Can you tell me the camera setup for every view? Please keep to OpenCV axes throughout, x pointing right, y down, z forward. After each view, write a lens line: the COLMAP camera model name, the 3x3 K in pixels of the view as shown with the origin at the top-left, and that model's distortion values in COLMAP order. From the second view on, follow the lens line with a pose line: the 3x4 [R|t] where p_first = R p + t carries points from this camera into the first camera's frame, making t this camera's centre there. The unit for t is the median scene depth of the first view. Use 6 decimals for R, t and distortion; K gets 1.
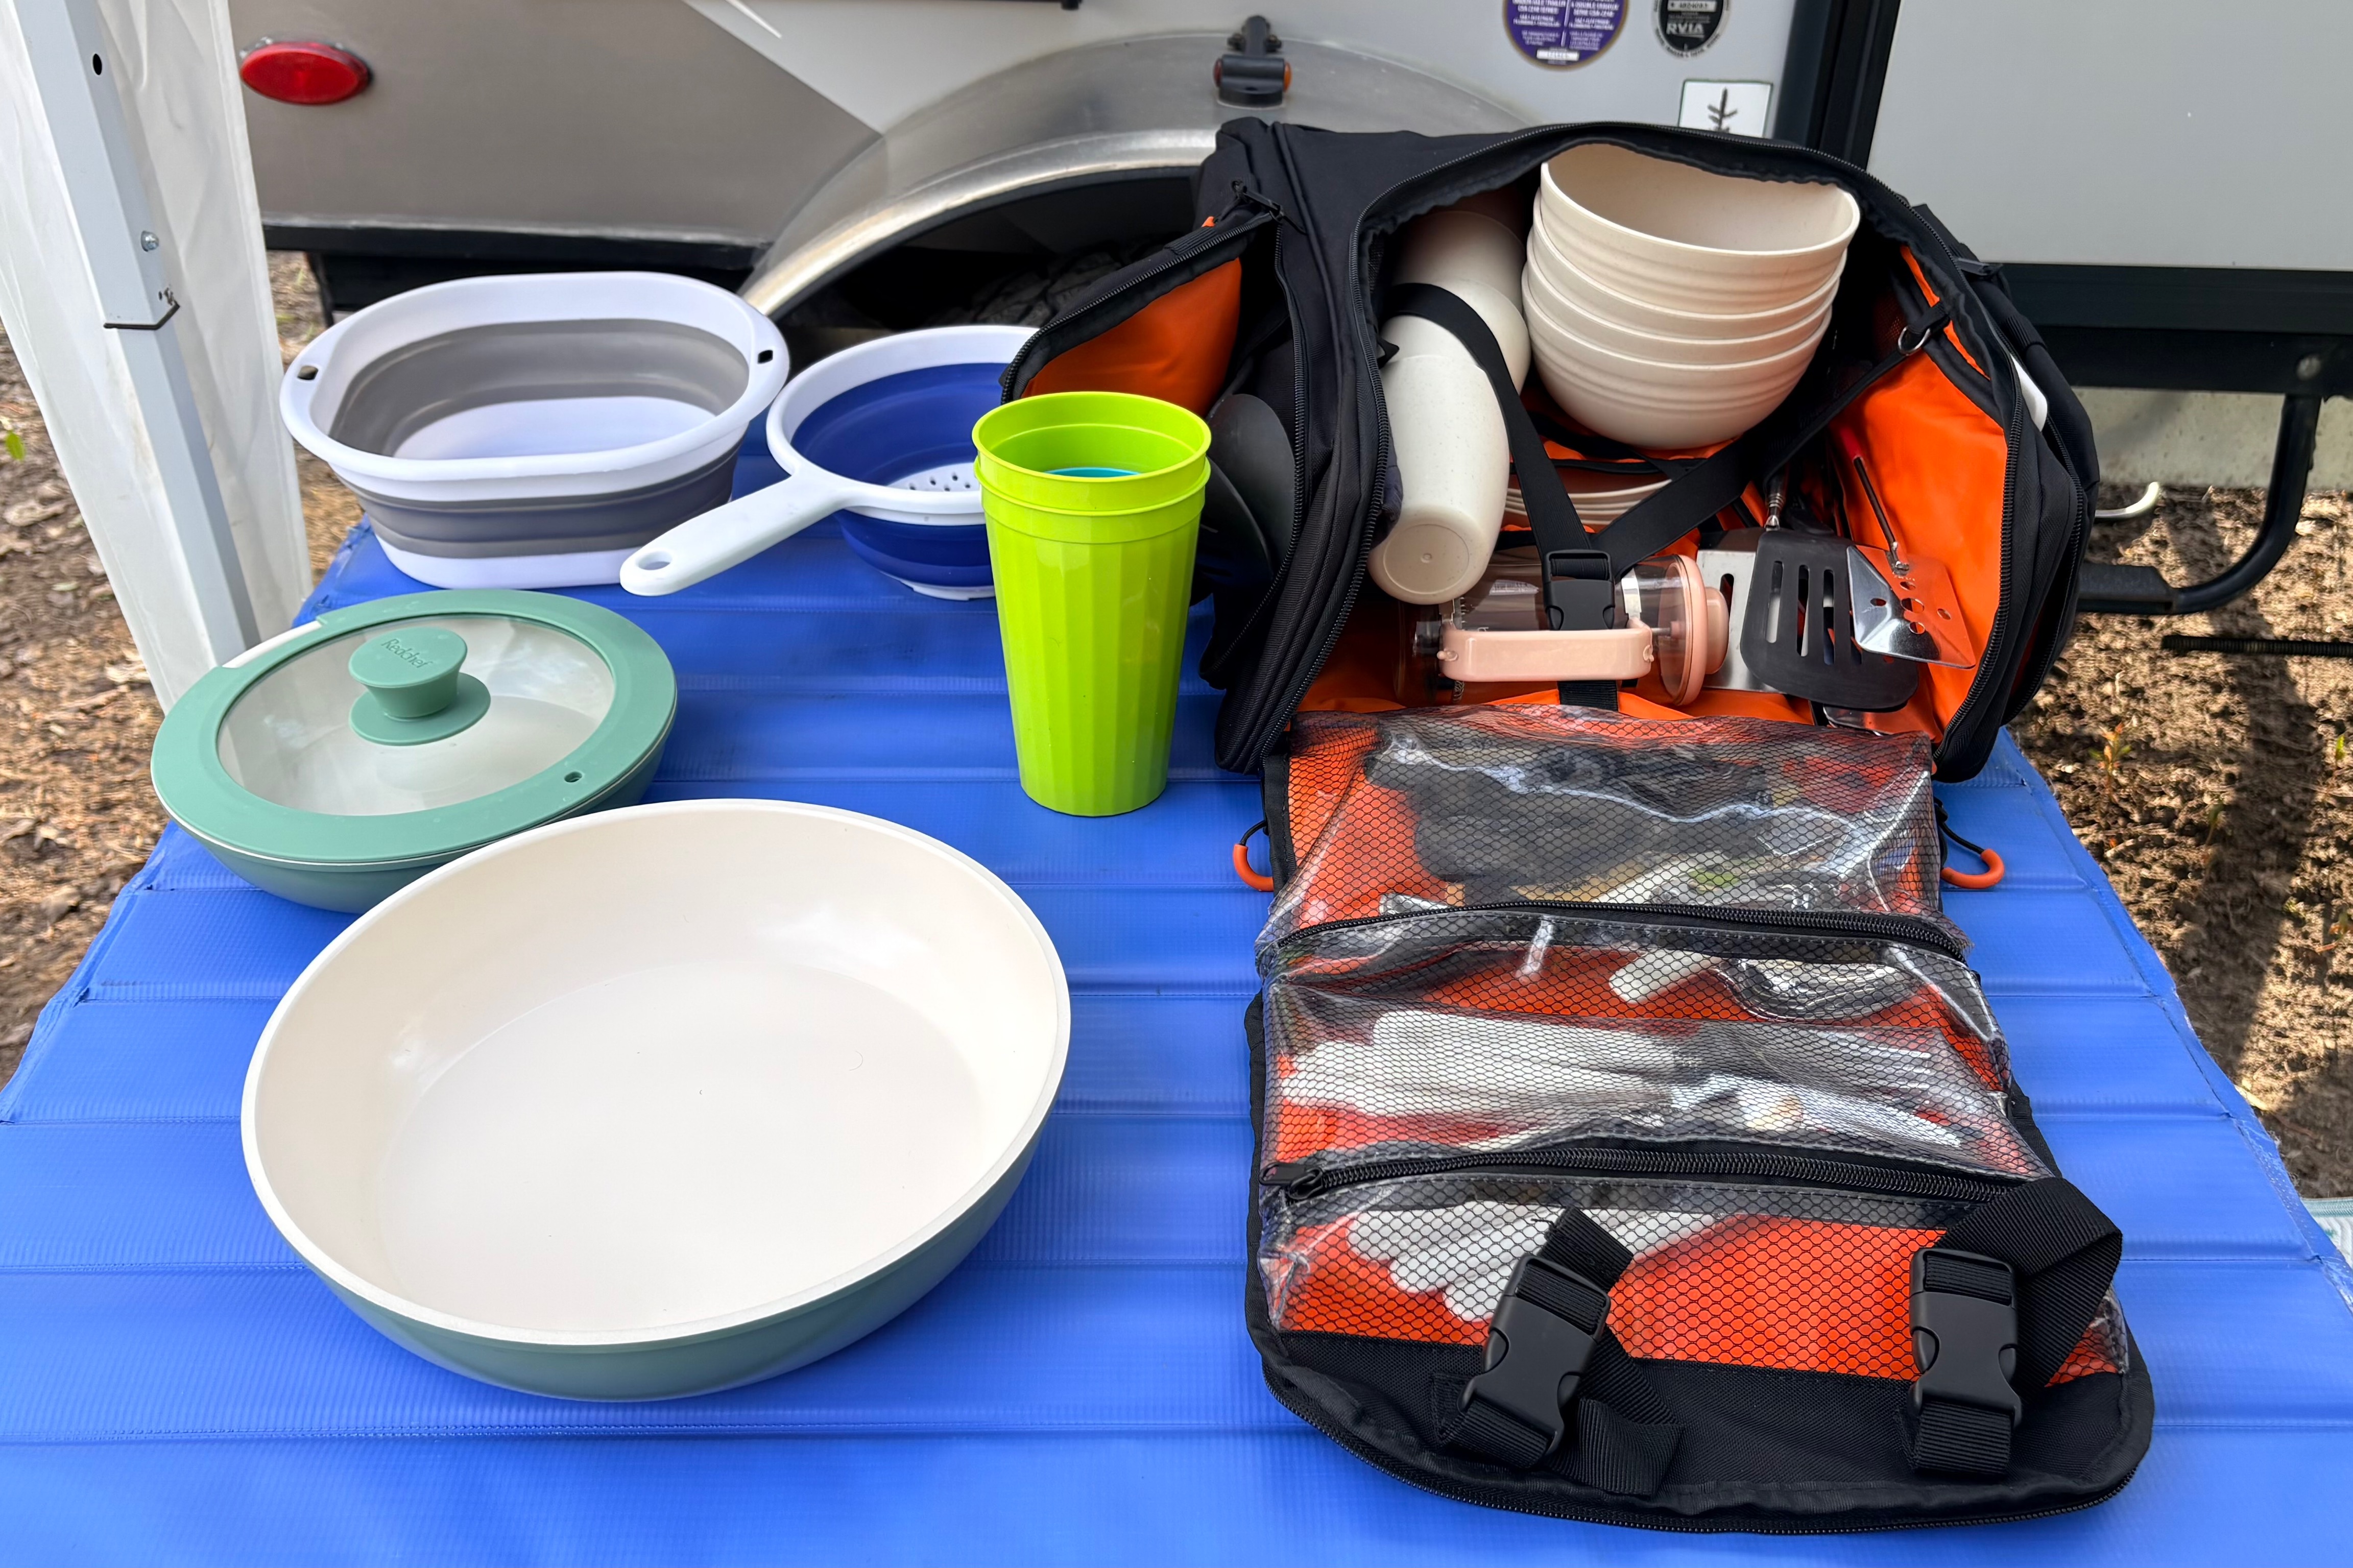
lens RADIAL K [[2176.2, 0, 1173.9], [0, 2176.2, 769.4], [0, 0, 1]] dist [0.042356, 0.000000]
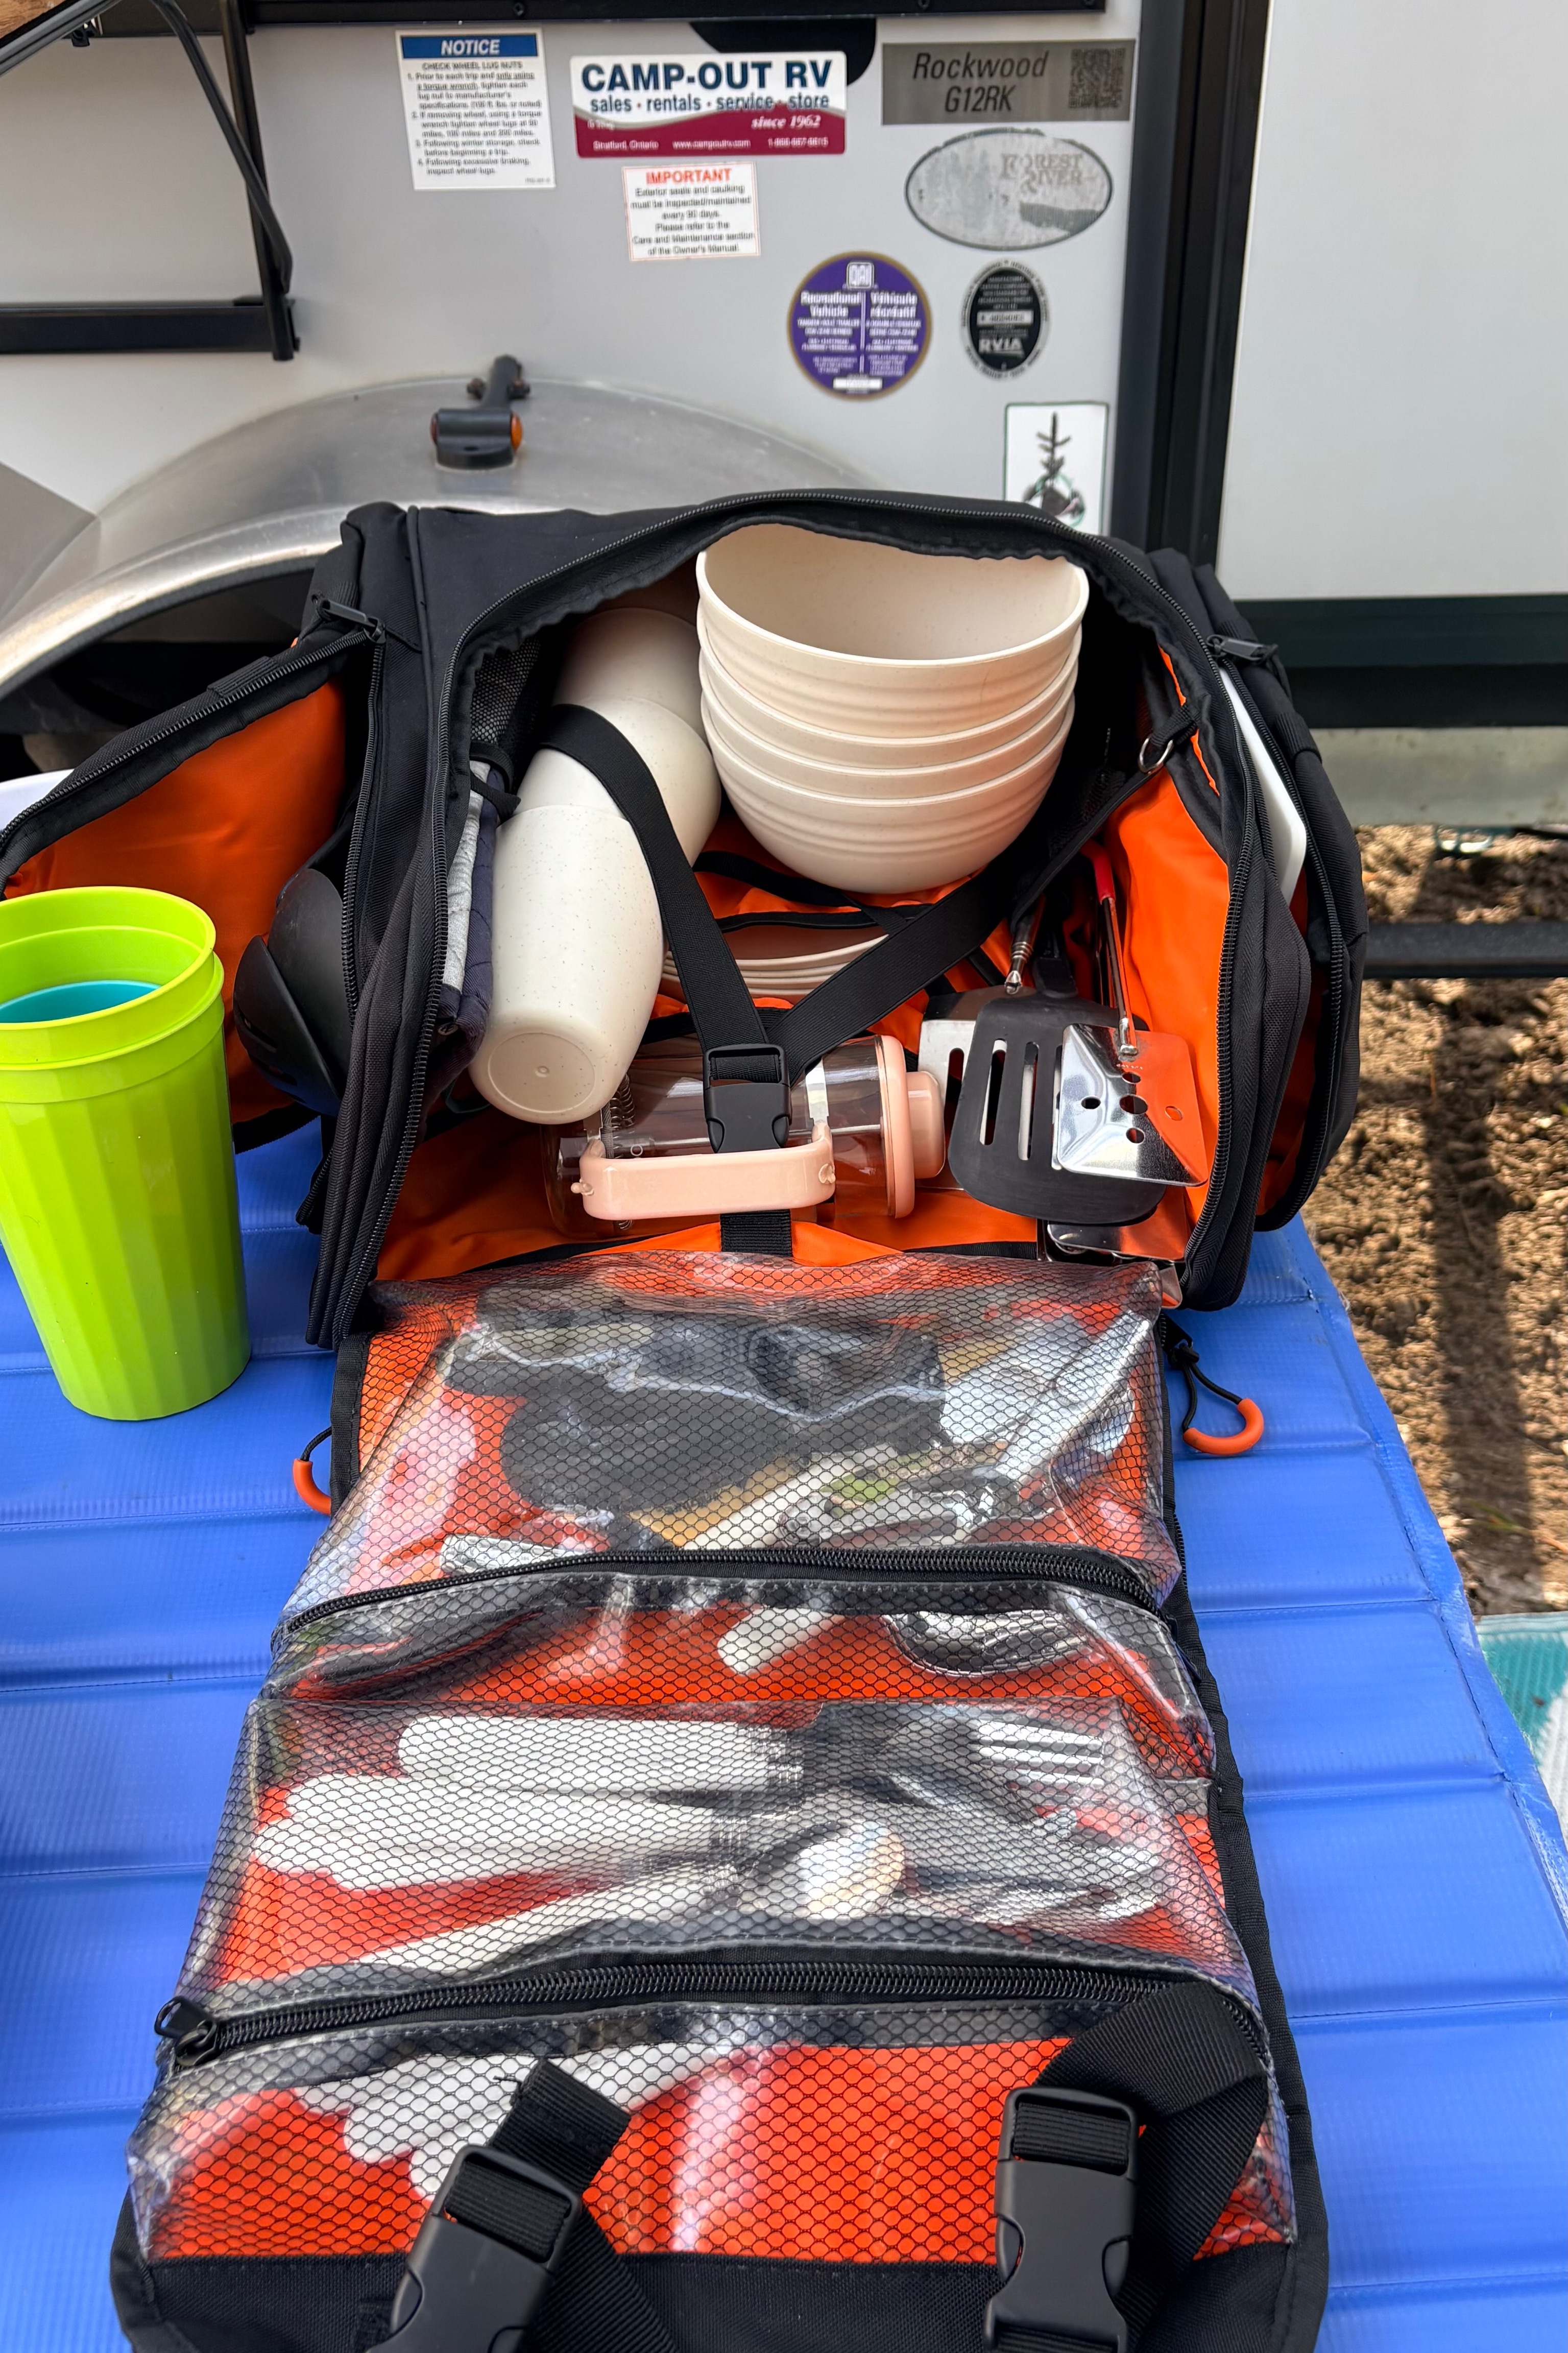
lens RADIAL K [[2176.2, 0, 788.1], [0, 2176.2, 1195.1], [0, 0, 1]] dist [0.042356, 0.000000]
pose [[0.998248, -0.058670, 0.007609, 0.194988], [0.058191, 0.996920, 0.052579, -0.087656], [-0.010670, -0.052044, 0.998588, 0.197217]]
